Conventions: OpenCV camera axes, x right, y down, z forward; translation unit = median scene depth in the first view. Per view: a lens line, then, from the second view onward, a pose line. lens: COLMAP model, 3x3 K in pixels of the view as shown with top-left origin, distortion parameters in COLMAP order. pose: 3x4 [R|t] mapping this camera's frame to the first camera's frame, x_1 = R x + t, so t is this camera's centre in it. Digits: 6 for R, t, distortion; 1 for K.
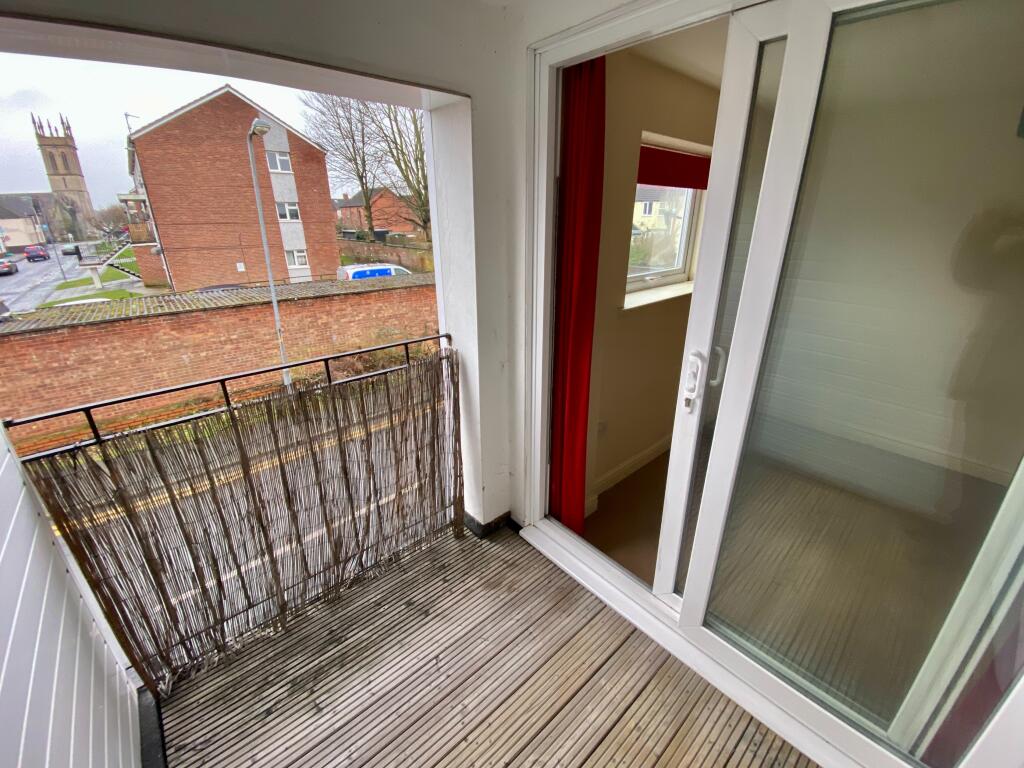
lens RADIAL K [[421.9, 0, 516.9], [0, 421.9, 385.5], [0, 0, 1]] dist [0.054821, -0.033676]
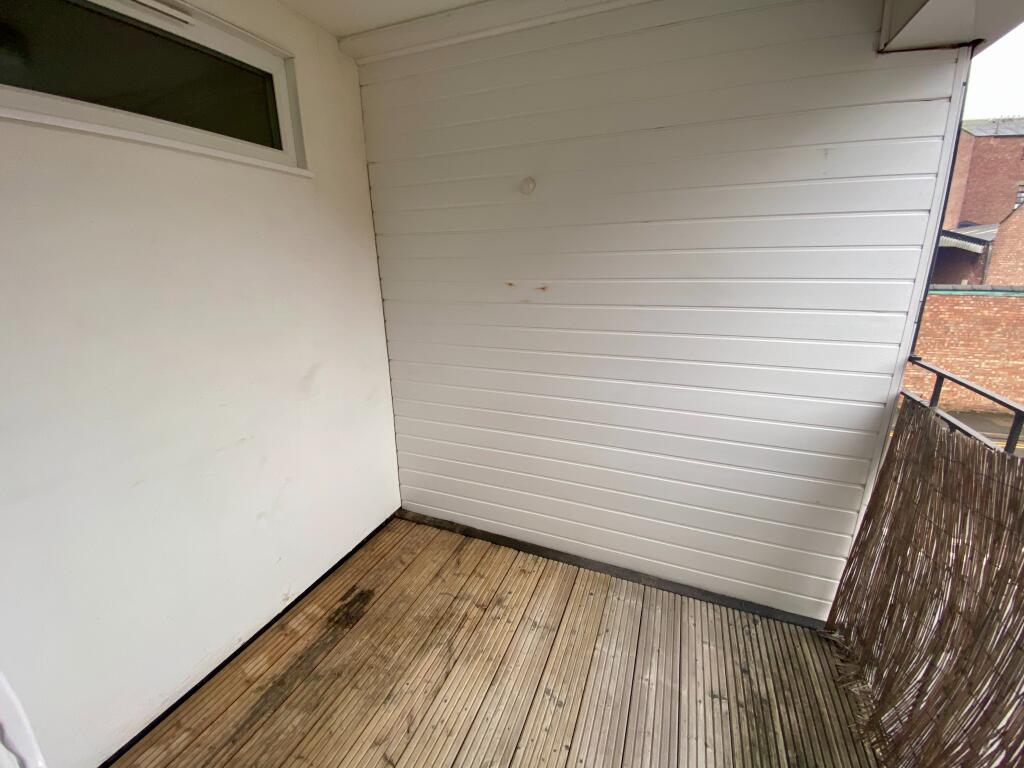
lens RADIAL K [[421.9, 0, 516.9], [0, 421.9, 385.5], [0, 0, 1]] dist [0.054821, -0.033676]
pose [[-0.888580, 0.147380, -0.434403, 0.241658], [-0.160579, 0.787130, 0.595517, -0.288814], [0.429699, 0.598920, -0.675762, 1.020704]]
